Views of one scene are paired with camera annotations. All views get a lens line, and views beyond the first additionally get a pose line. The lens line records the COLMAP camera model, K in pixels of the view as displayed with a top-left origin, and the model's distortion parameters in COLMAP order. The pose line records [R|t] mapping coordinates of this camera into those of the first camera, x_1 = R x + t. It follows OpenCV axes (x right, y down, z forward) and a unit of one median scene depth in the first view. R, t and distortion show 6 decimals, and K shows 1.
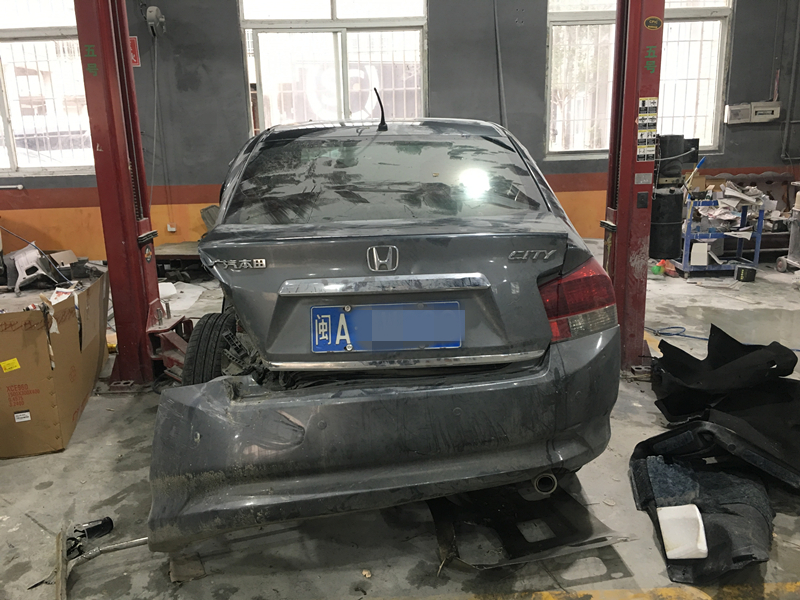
lens RADIAL K [[686.4, 0, 397.6], [0, 686.4, 301.7], [0, 0, 1]] dist [0.059600, -0.070812]
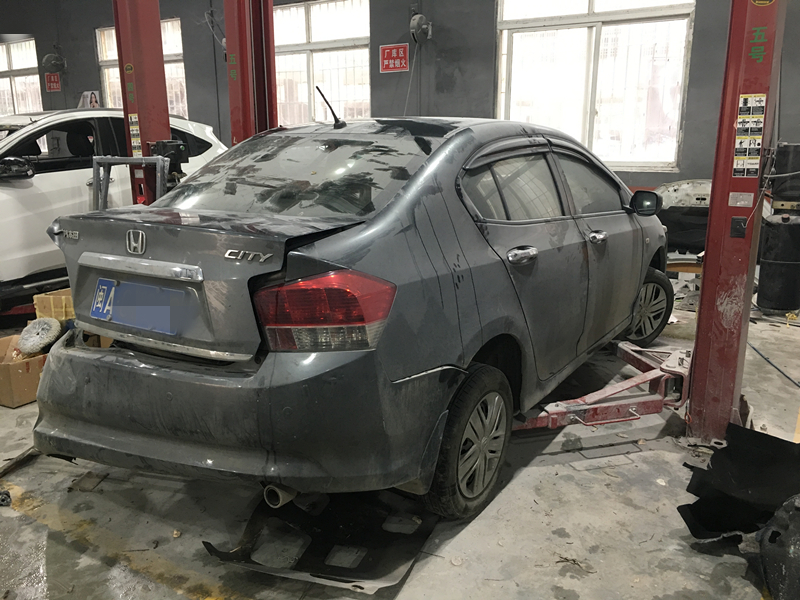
lens RADIAL K [[686.4, 0, 395.7], [0, 686.4, 300.2], [0, 0, 1]] dist [0.059600, -0.070812]
pose [[0.830996, 0.152506, -0.534965, 0.470650], [-0.154116, 0.987159, 0.042018, -0.041502], [0.534504, 0.047530, 0.843828, 0.152181]]
